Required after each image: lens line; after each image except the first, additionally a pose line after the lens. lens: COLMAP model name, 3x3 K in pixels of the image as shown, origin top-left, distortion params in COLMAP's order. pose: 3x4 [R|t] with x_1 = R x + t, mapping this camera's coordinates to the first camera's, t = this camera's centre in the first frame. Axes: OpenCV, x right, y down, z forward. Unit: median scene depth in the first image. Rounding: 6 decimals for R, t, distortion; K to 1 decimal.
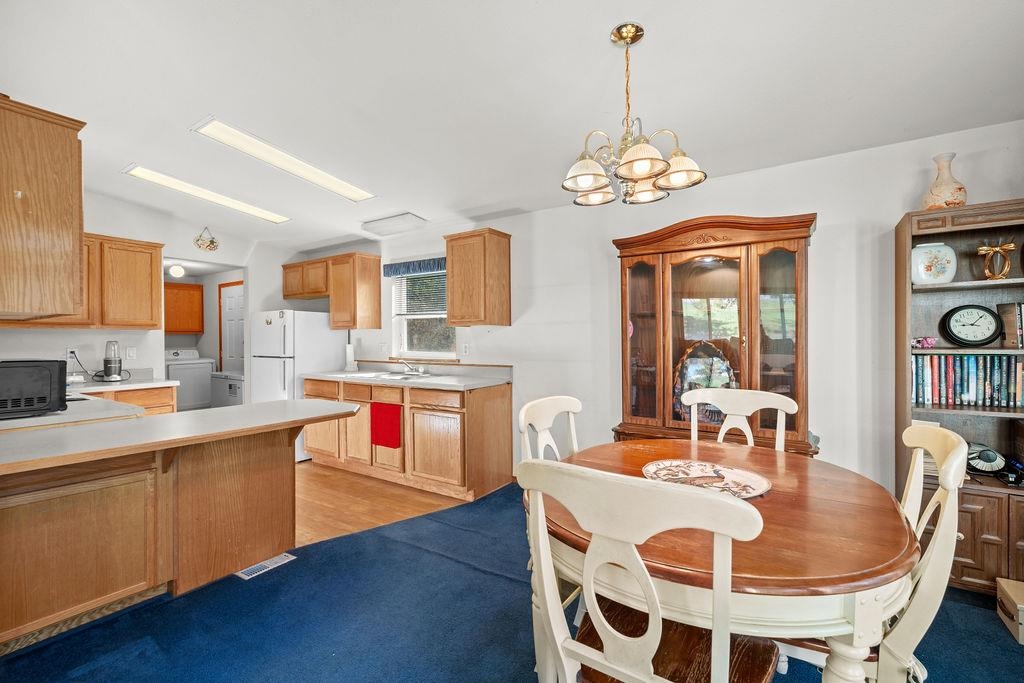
lens RADIAL K [[450.6, 0, 512.0], [0, 450.6, 341.5], [0, 0, 1]] dist [-0.001707, 0.000388]
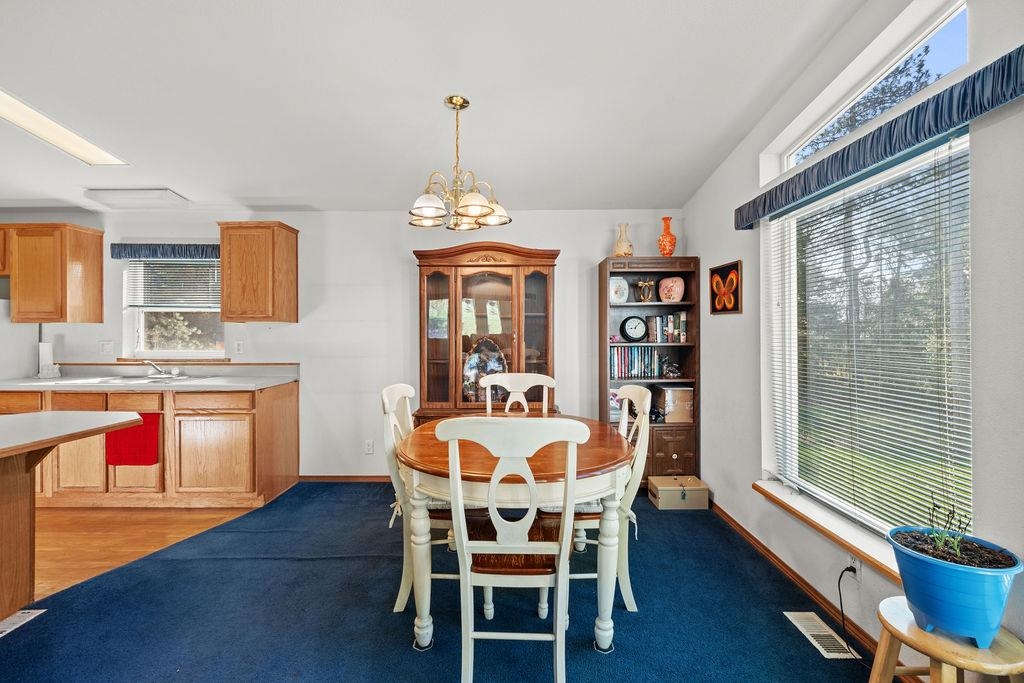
lens RADIAL K [[454.3, 0, 510.2], [0, 454.3, 331.7], [0, 0, 1]] dist [-0.000798, 0.000194]
pose [[0.838351, 0.007880, 0.545074, -0.173453], [0.000746, 0.999878, -0.015603, 0.000909], [-0.545131, 0.013487, 0.838243, -0.094032]]
